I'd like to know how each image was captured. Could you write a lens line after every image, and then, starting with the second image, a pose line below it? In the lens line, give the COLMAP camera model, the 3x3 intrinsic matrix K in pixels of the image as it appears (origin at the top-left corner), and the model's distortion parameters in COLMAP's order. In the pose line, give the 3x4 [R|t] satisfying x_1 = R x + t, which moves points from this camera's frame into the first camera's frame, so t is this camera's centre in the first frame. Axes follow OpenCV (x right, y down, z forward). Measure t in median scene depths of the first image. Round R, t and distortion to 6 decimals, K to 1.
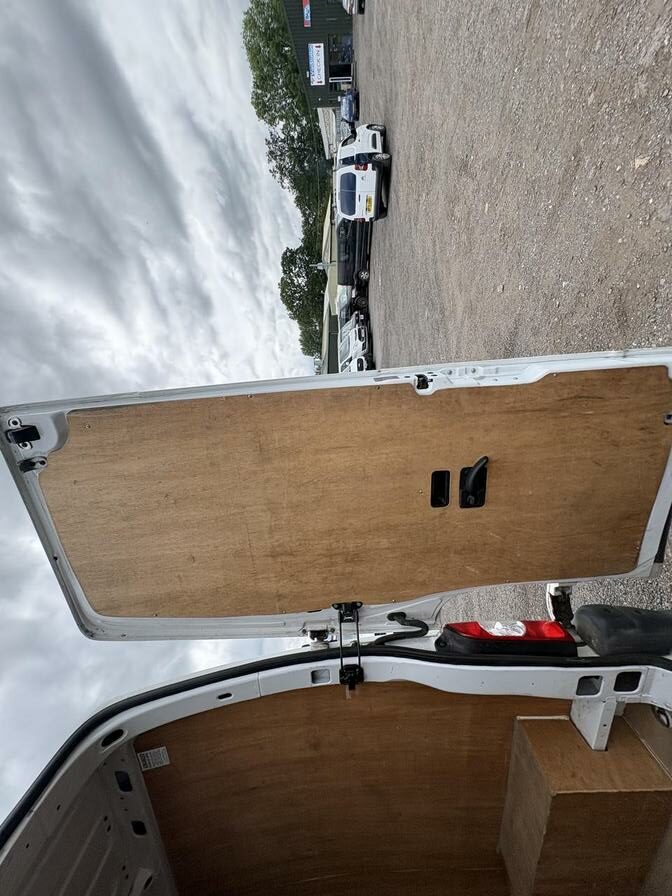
lens RADIAL K [[359.0, 0, 336.0], [0, 359.0, 448.0], [0, 0, 1]] dist [0.001840, 0.000277]
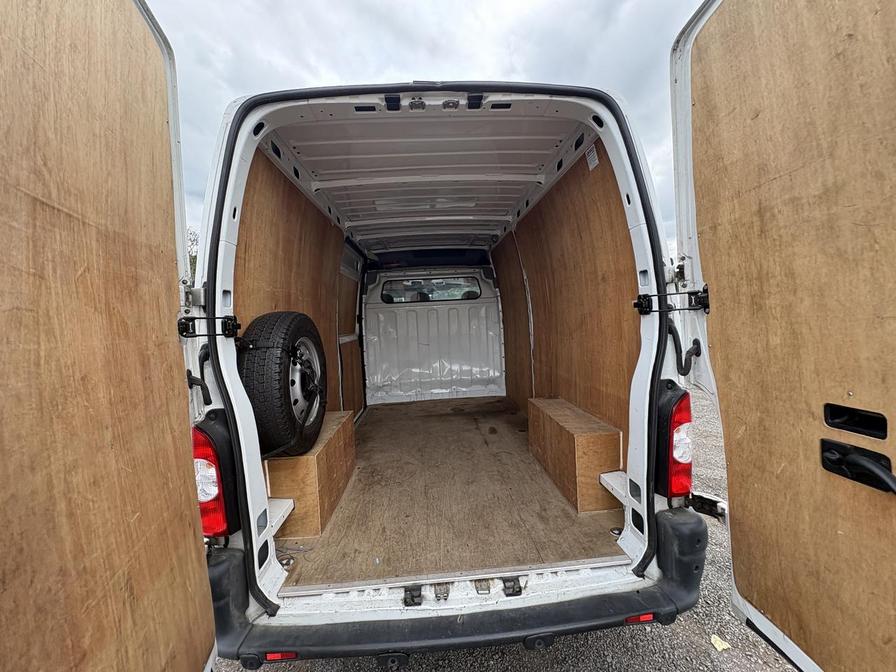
lens RADIAL K [[357.2, 0, 450.4], [0, 357.2, 335.8], [0, 0, 1]] dist [-0.002803, 0.000085]
pose [[0.051295, 0.994745, 0.088610, 0.008772], [-0.364025, -0.063999, 0.929188, -0.231533], [0.929975, -0.079919, 0.358830, -0.020132]]
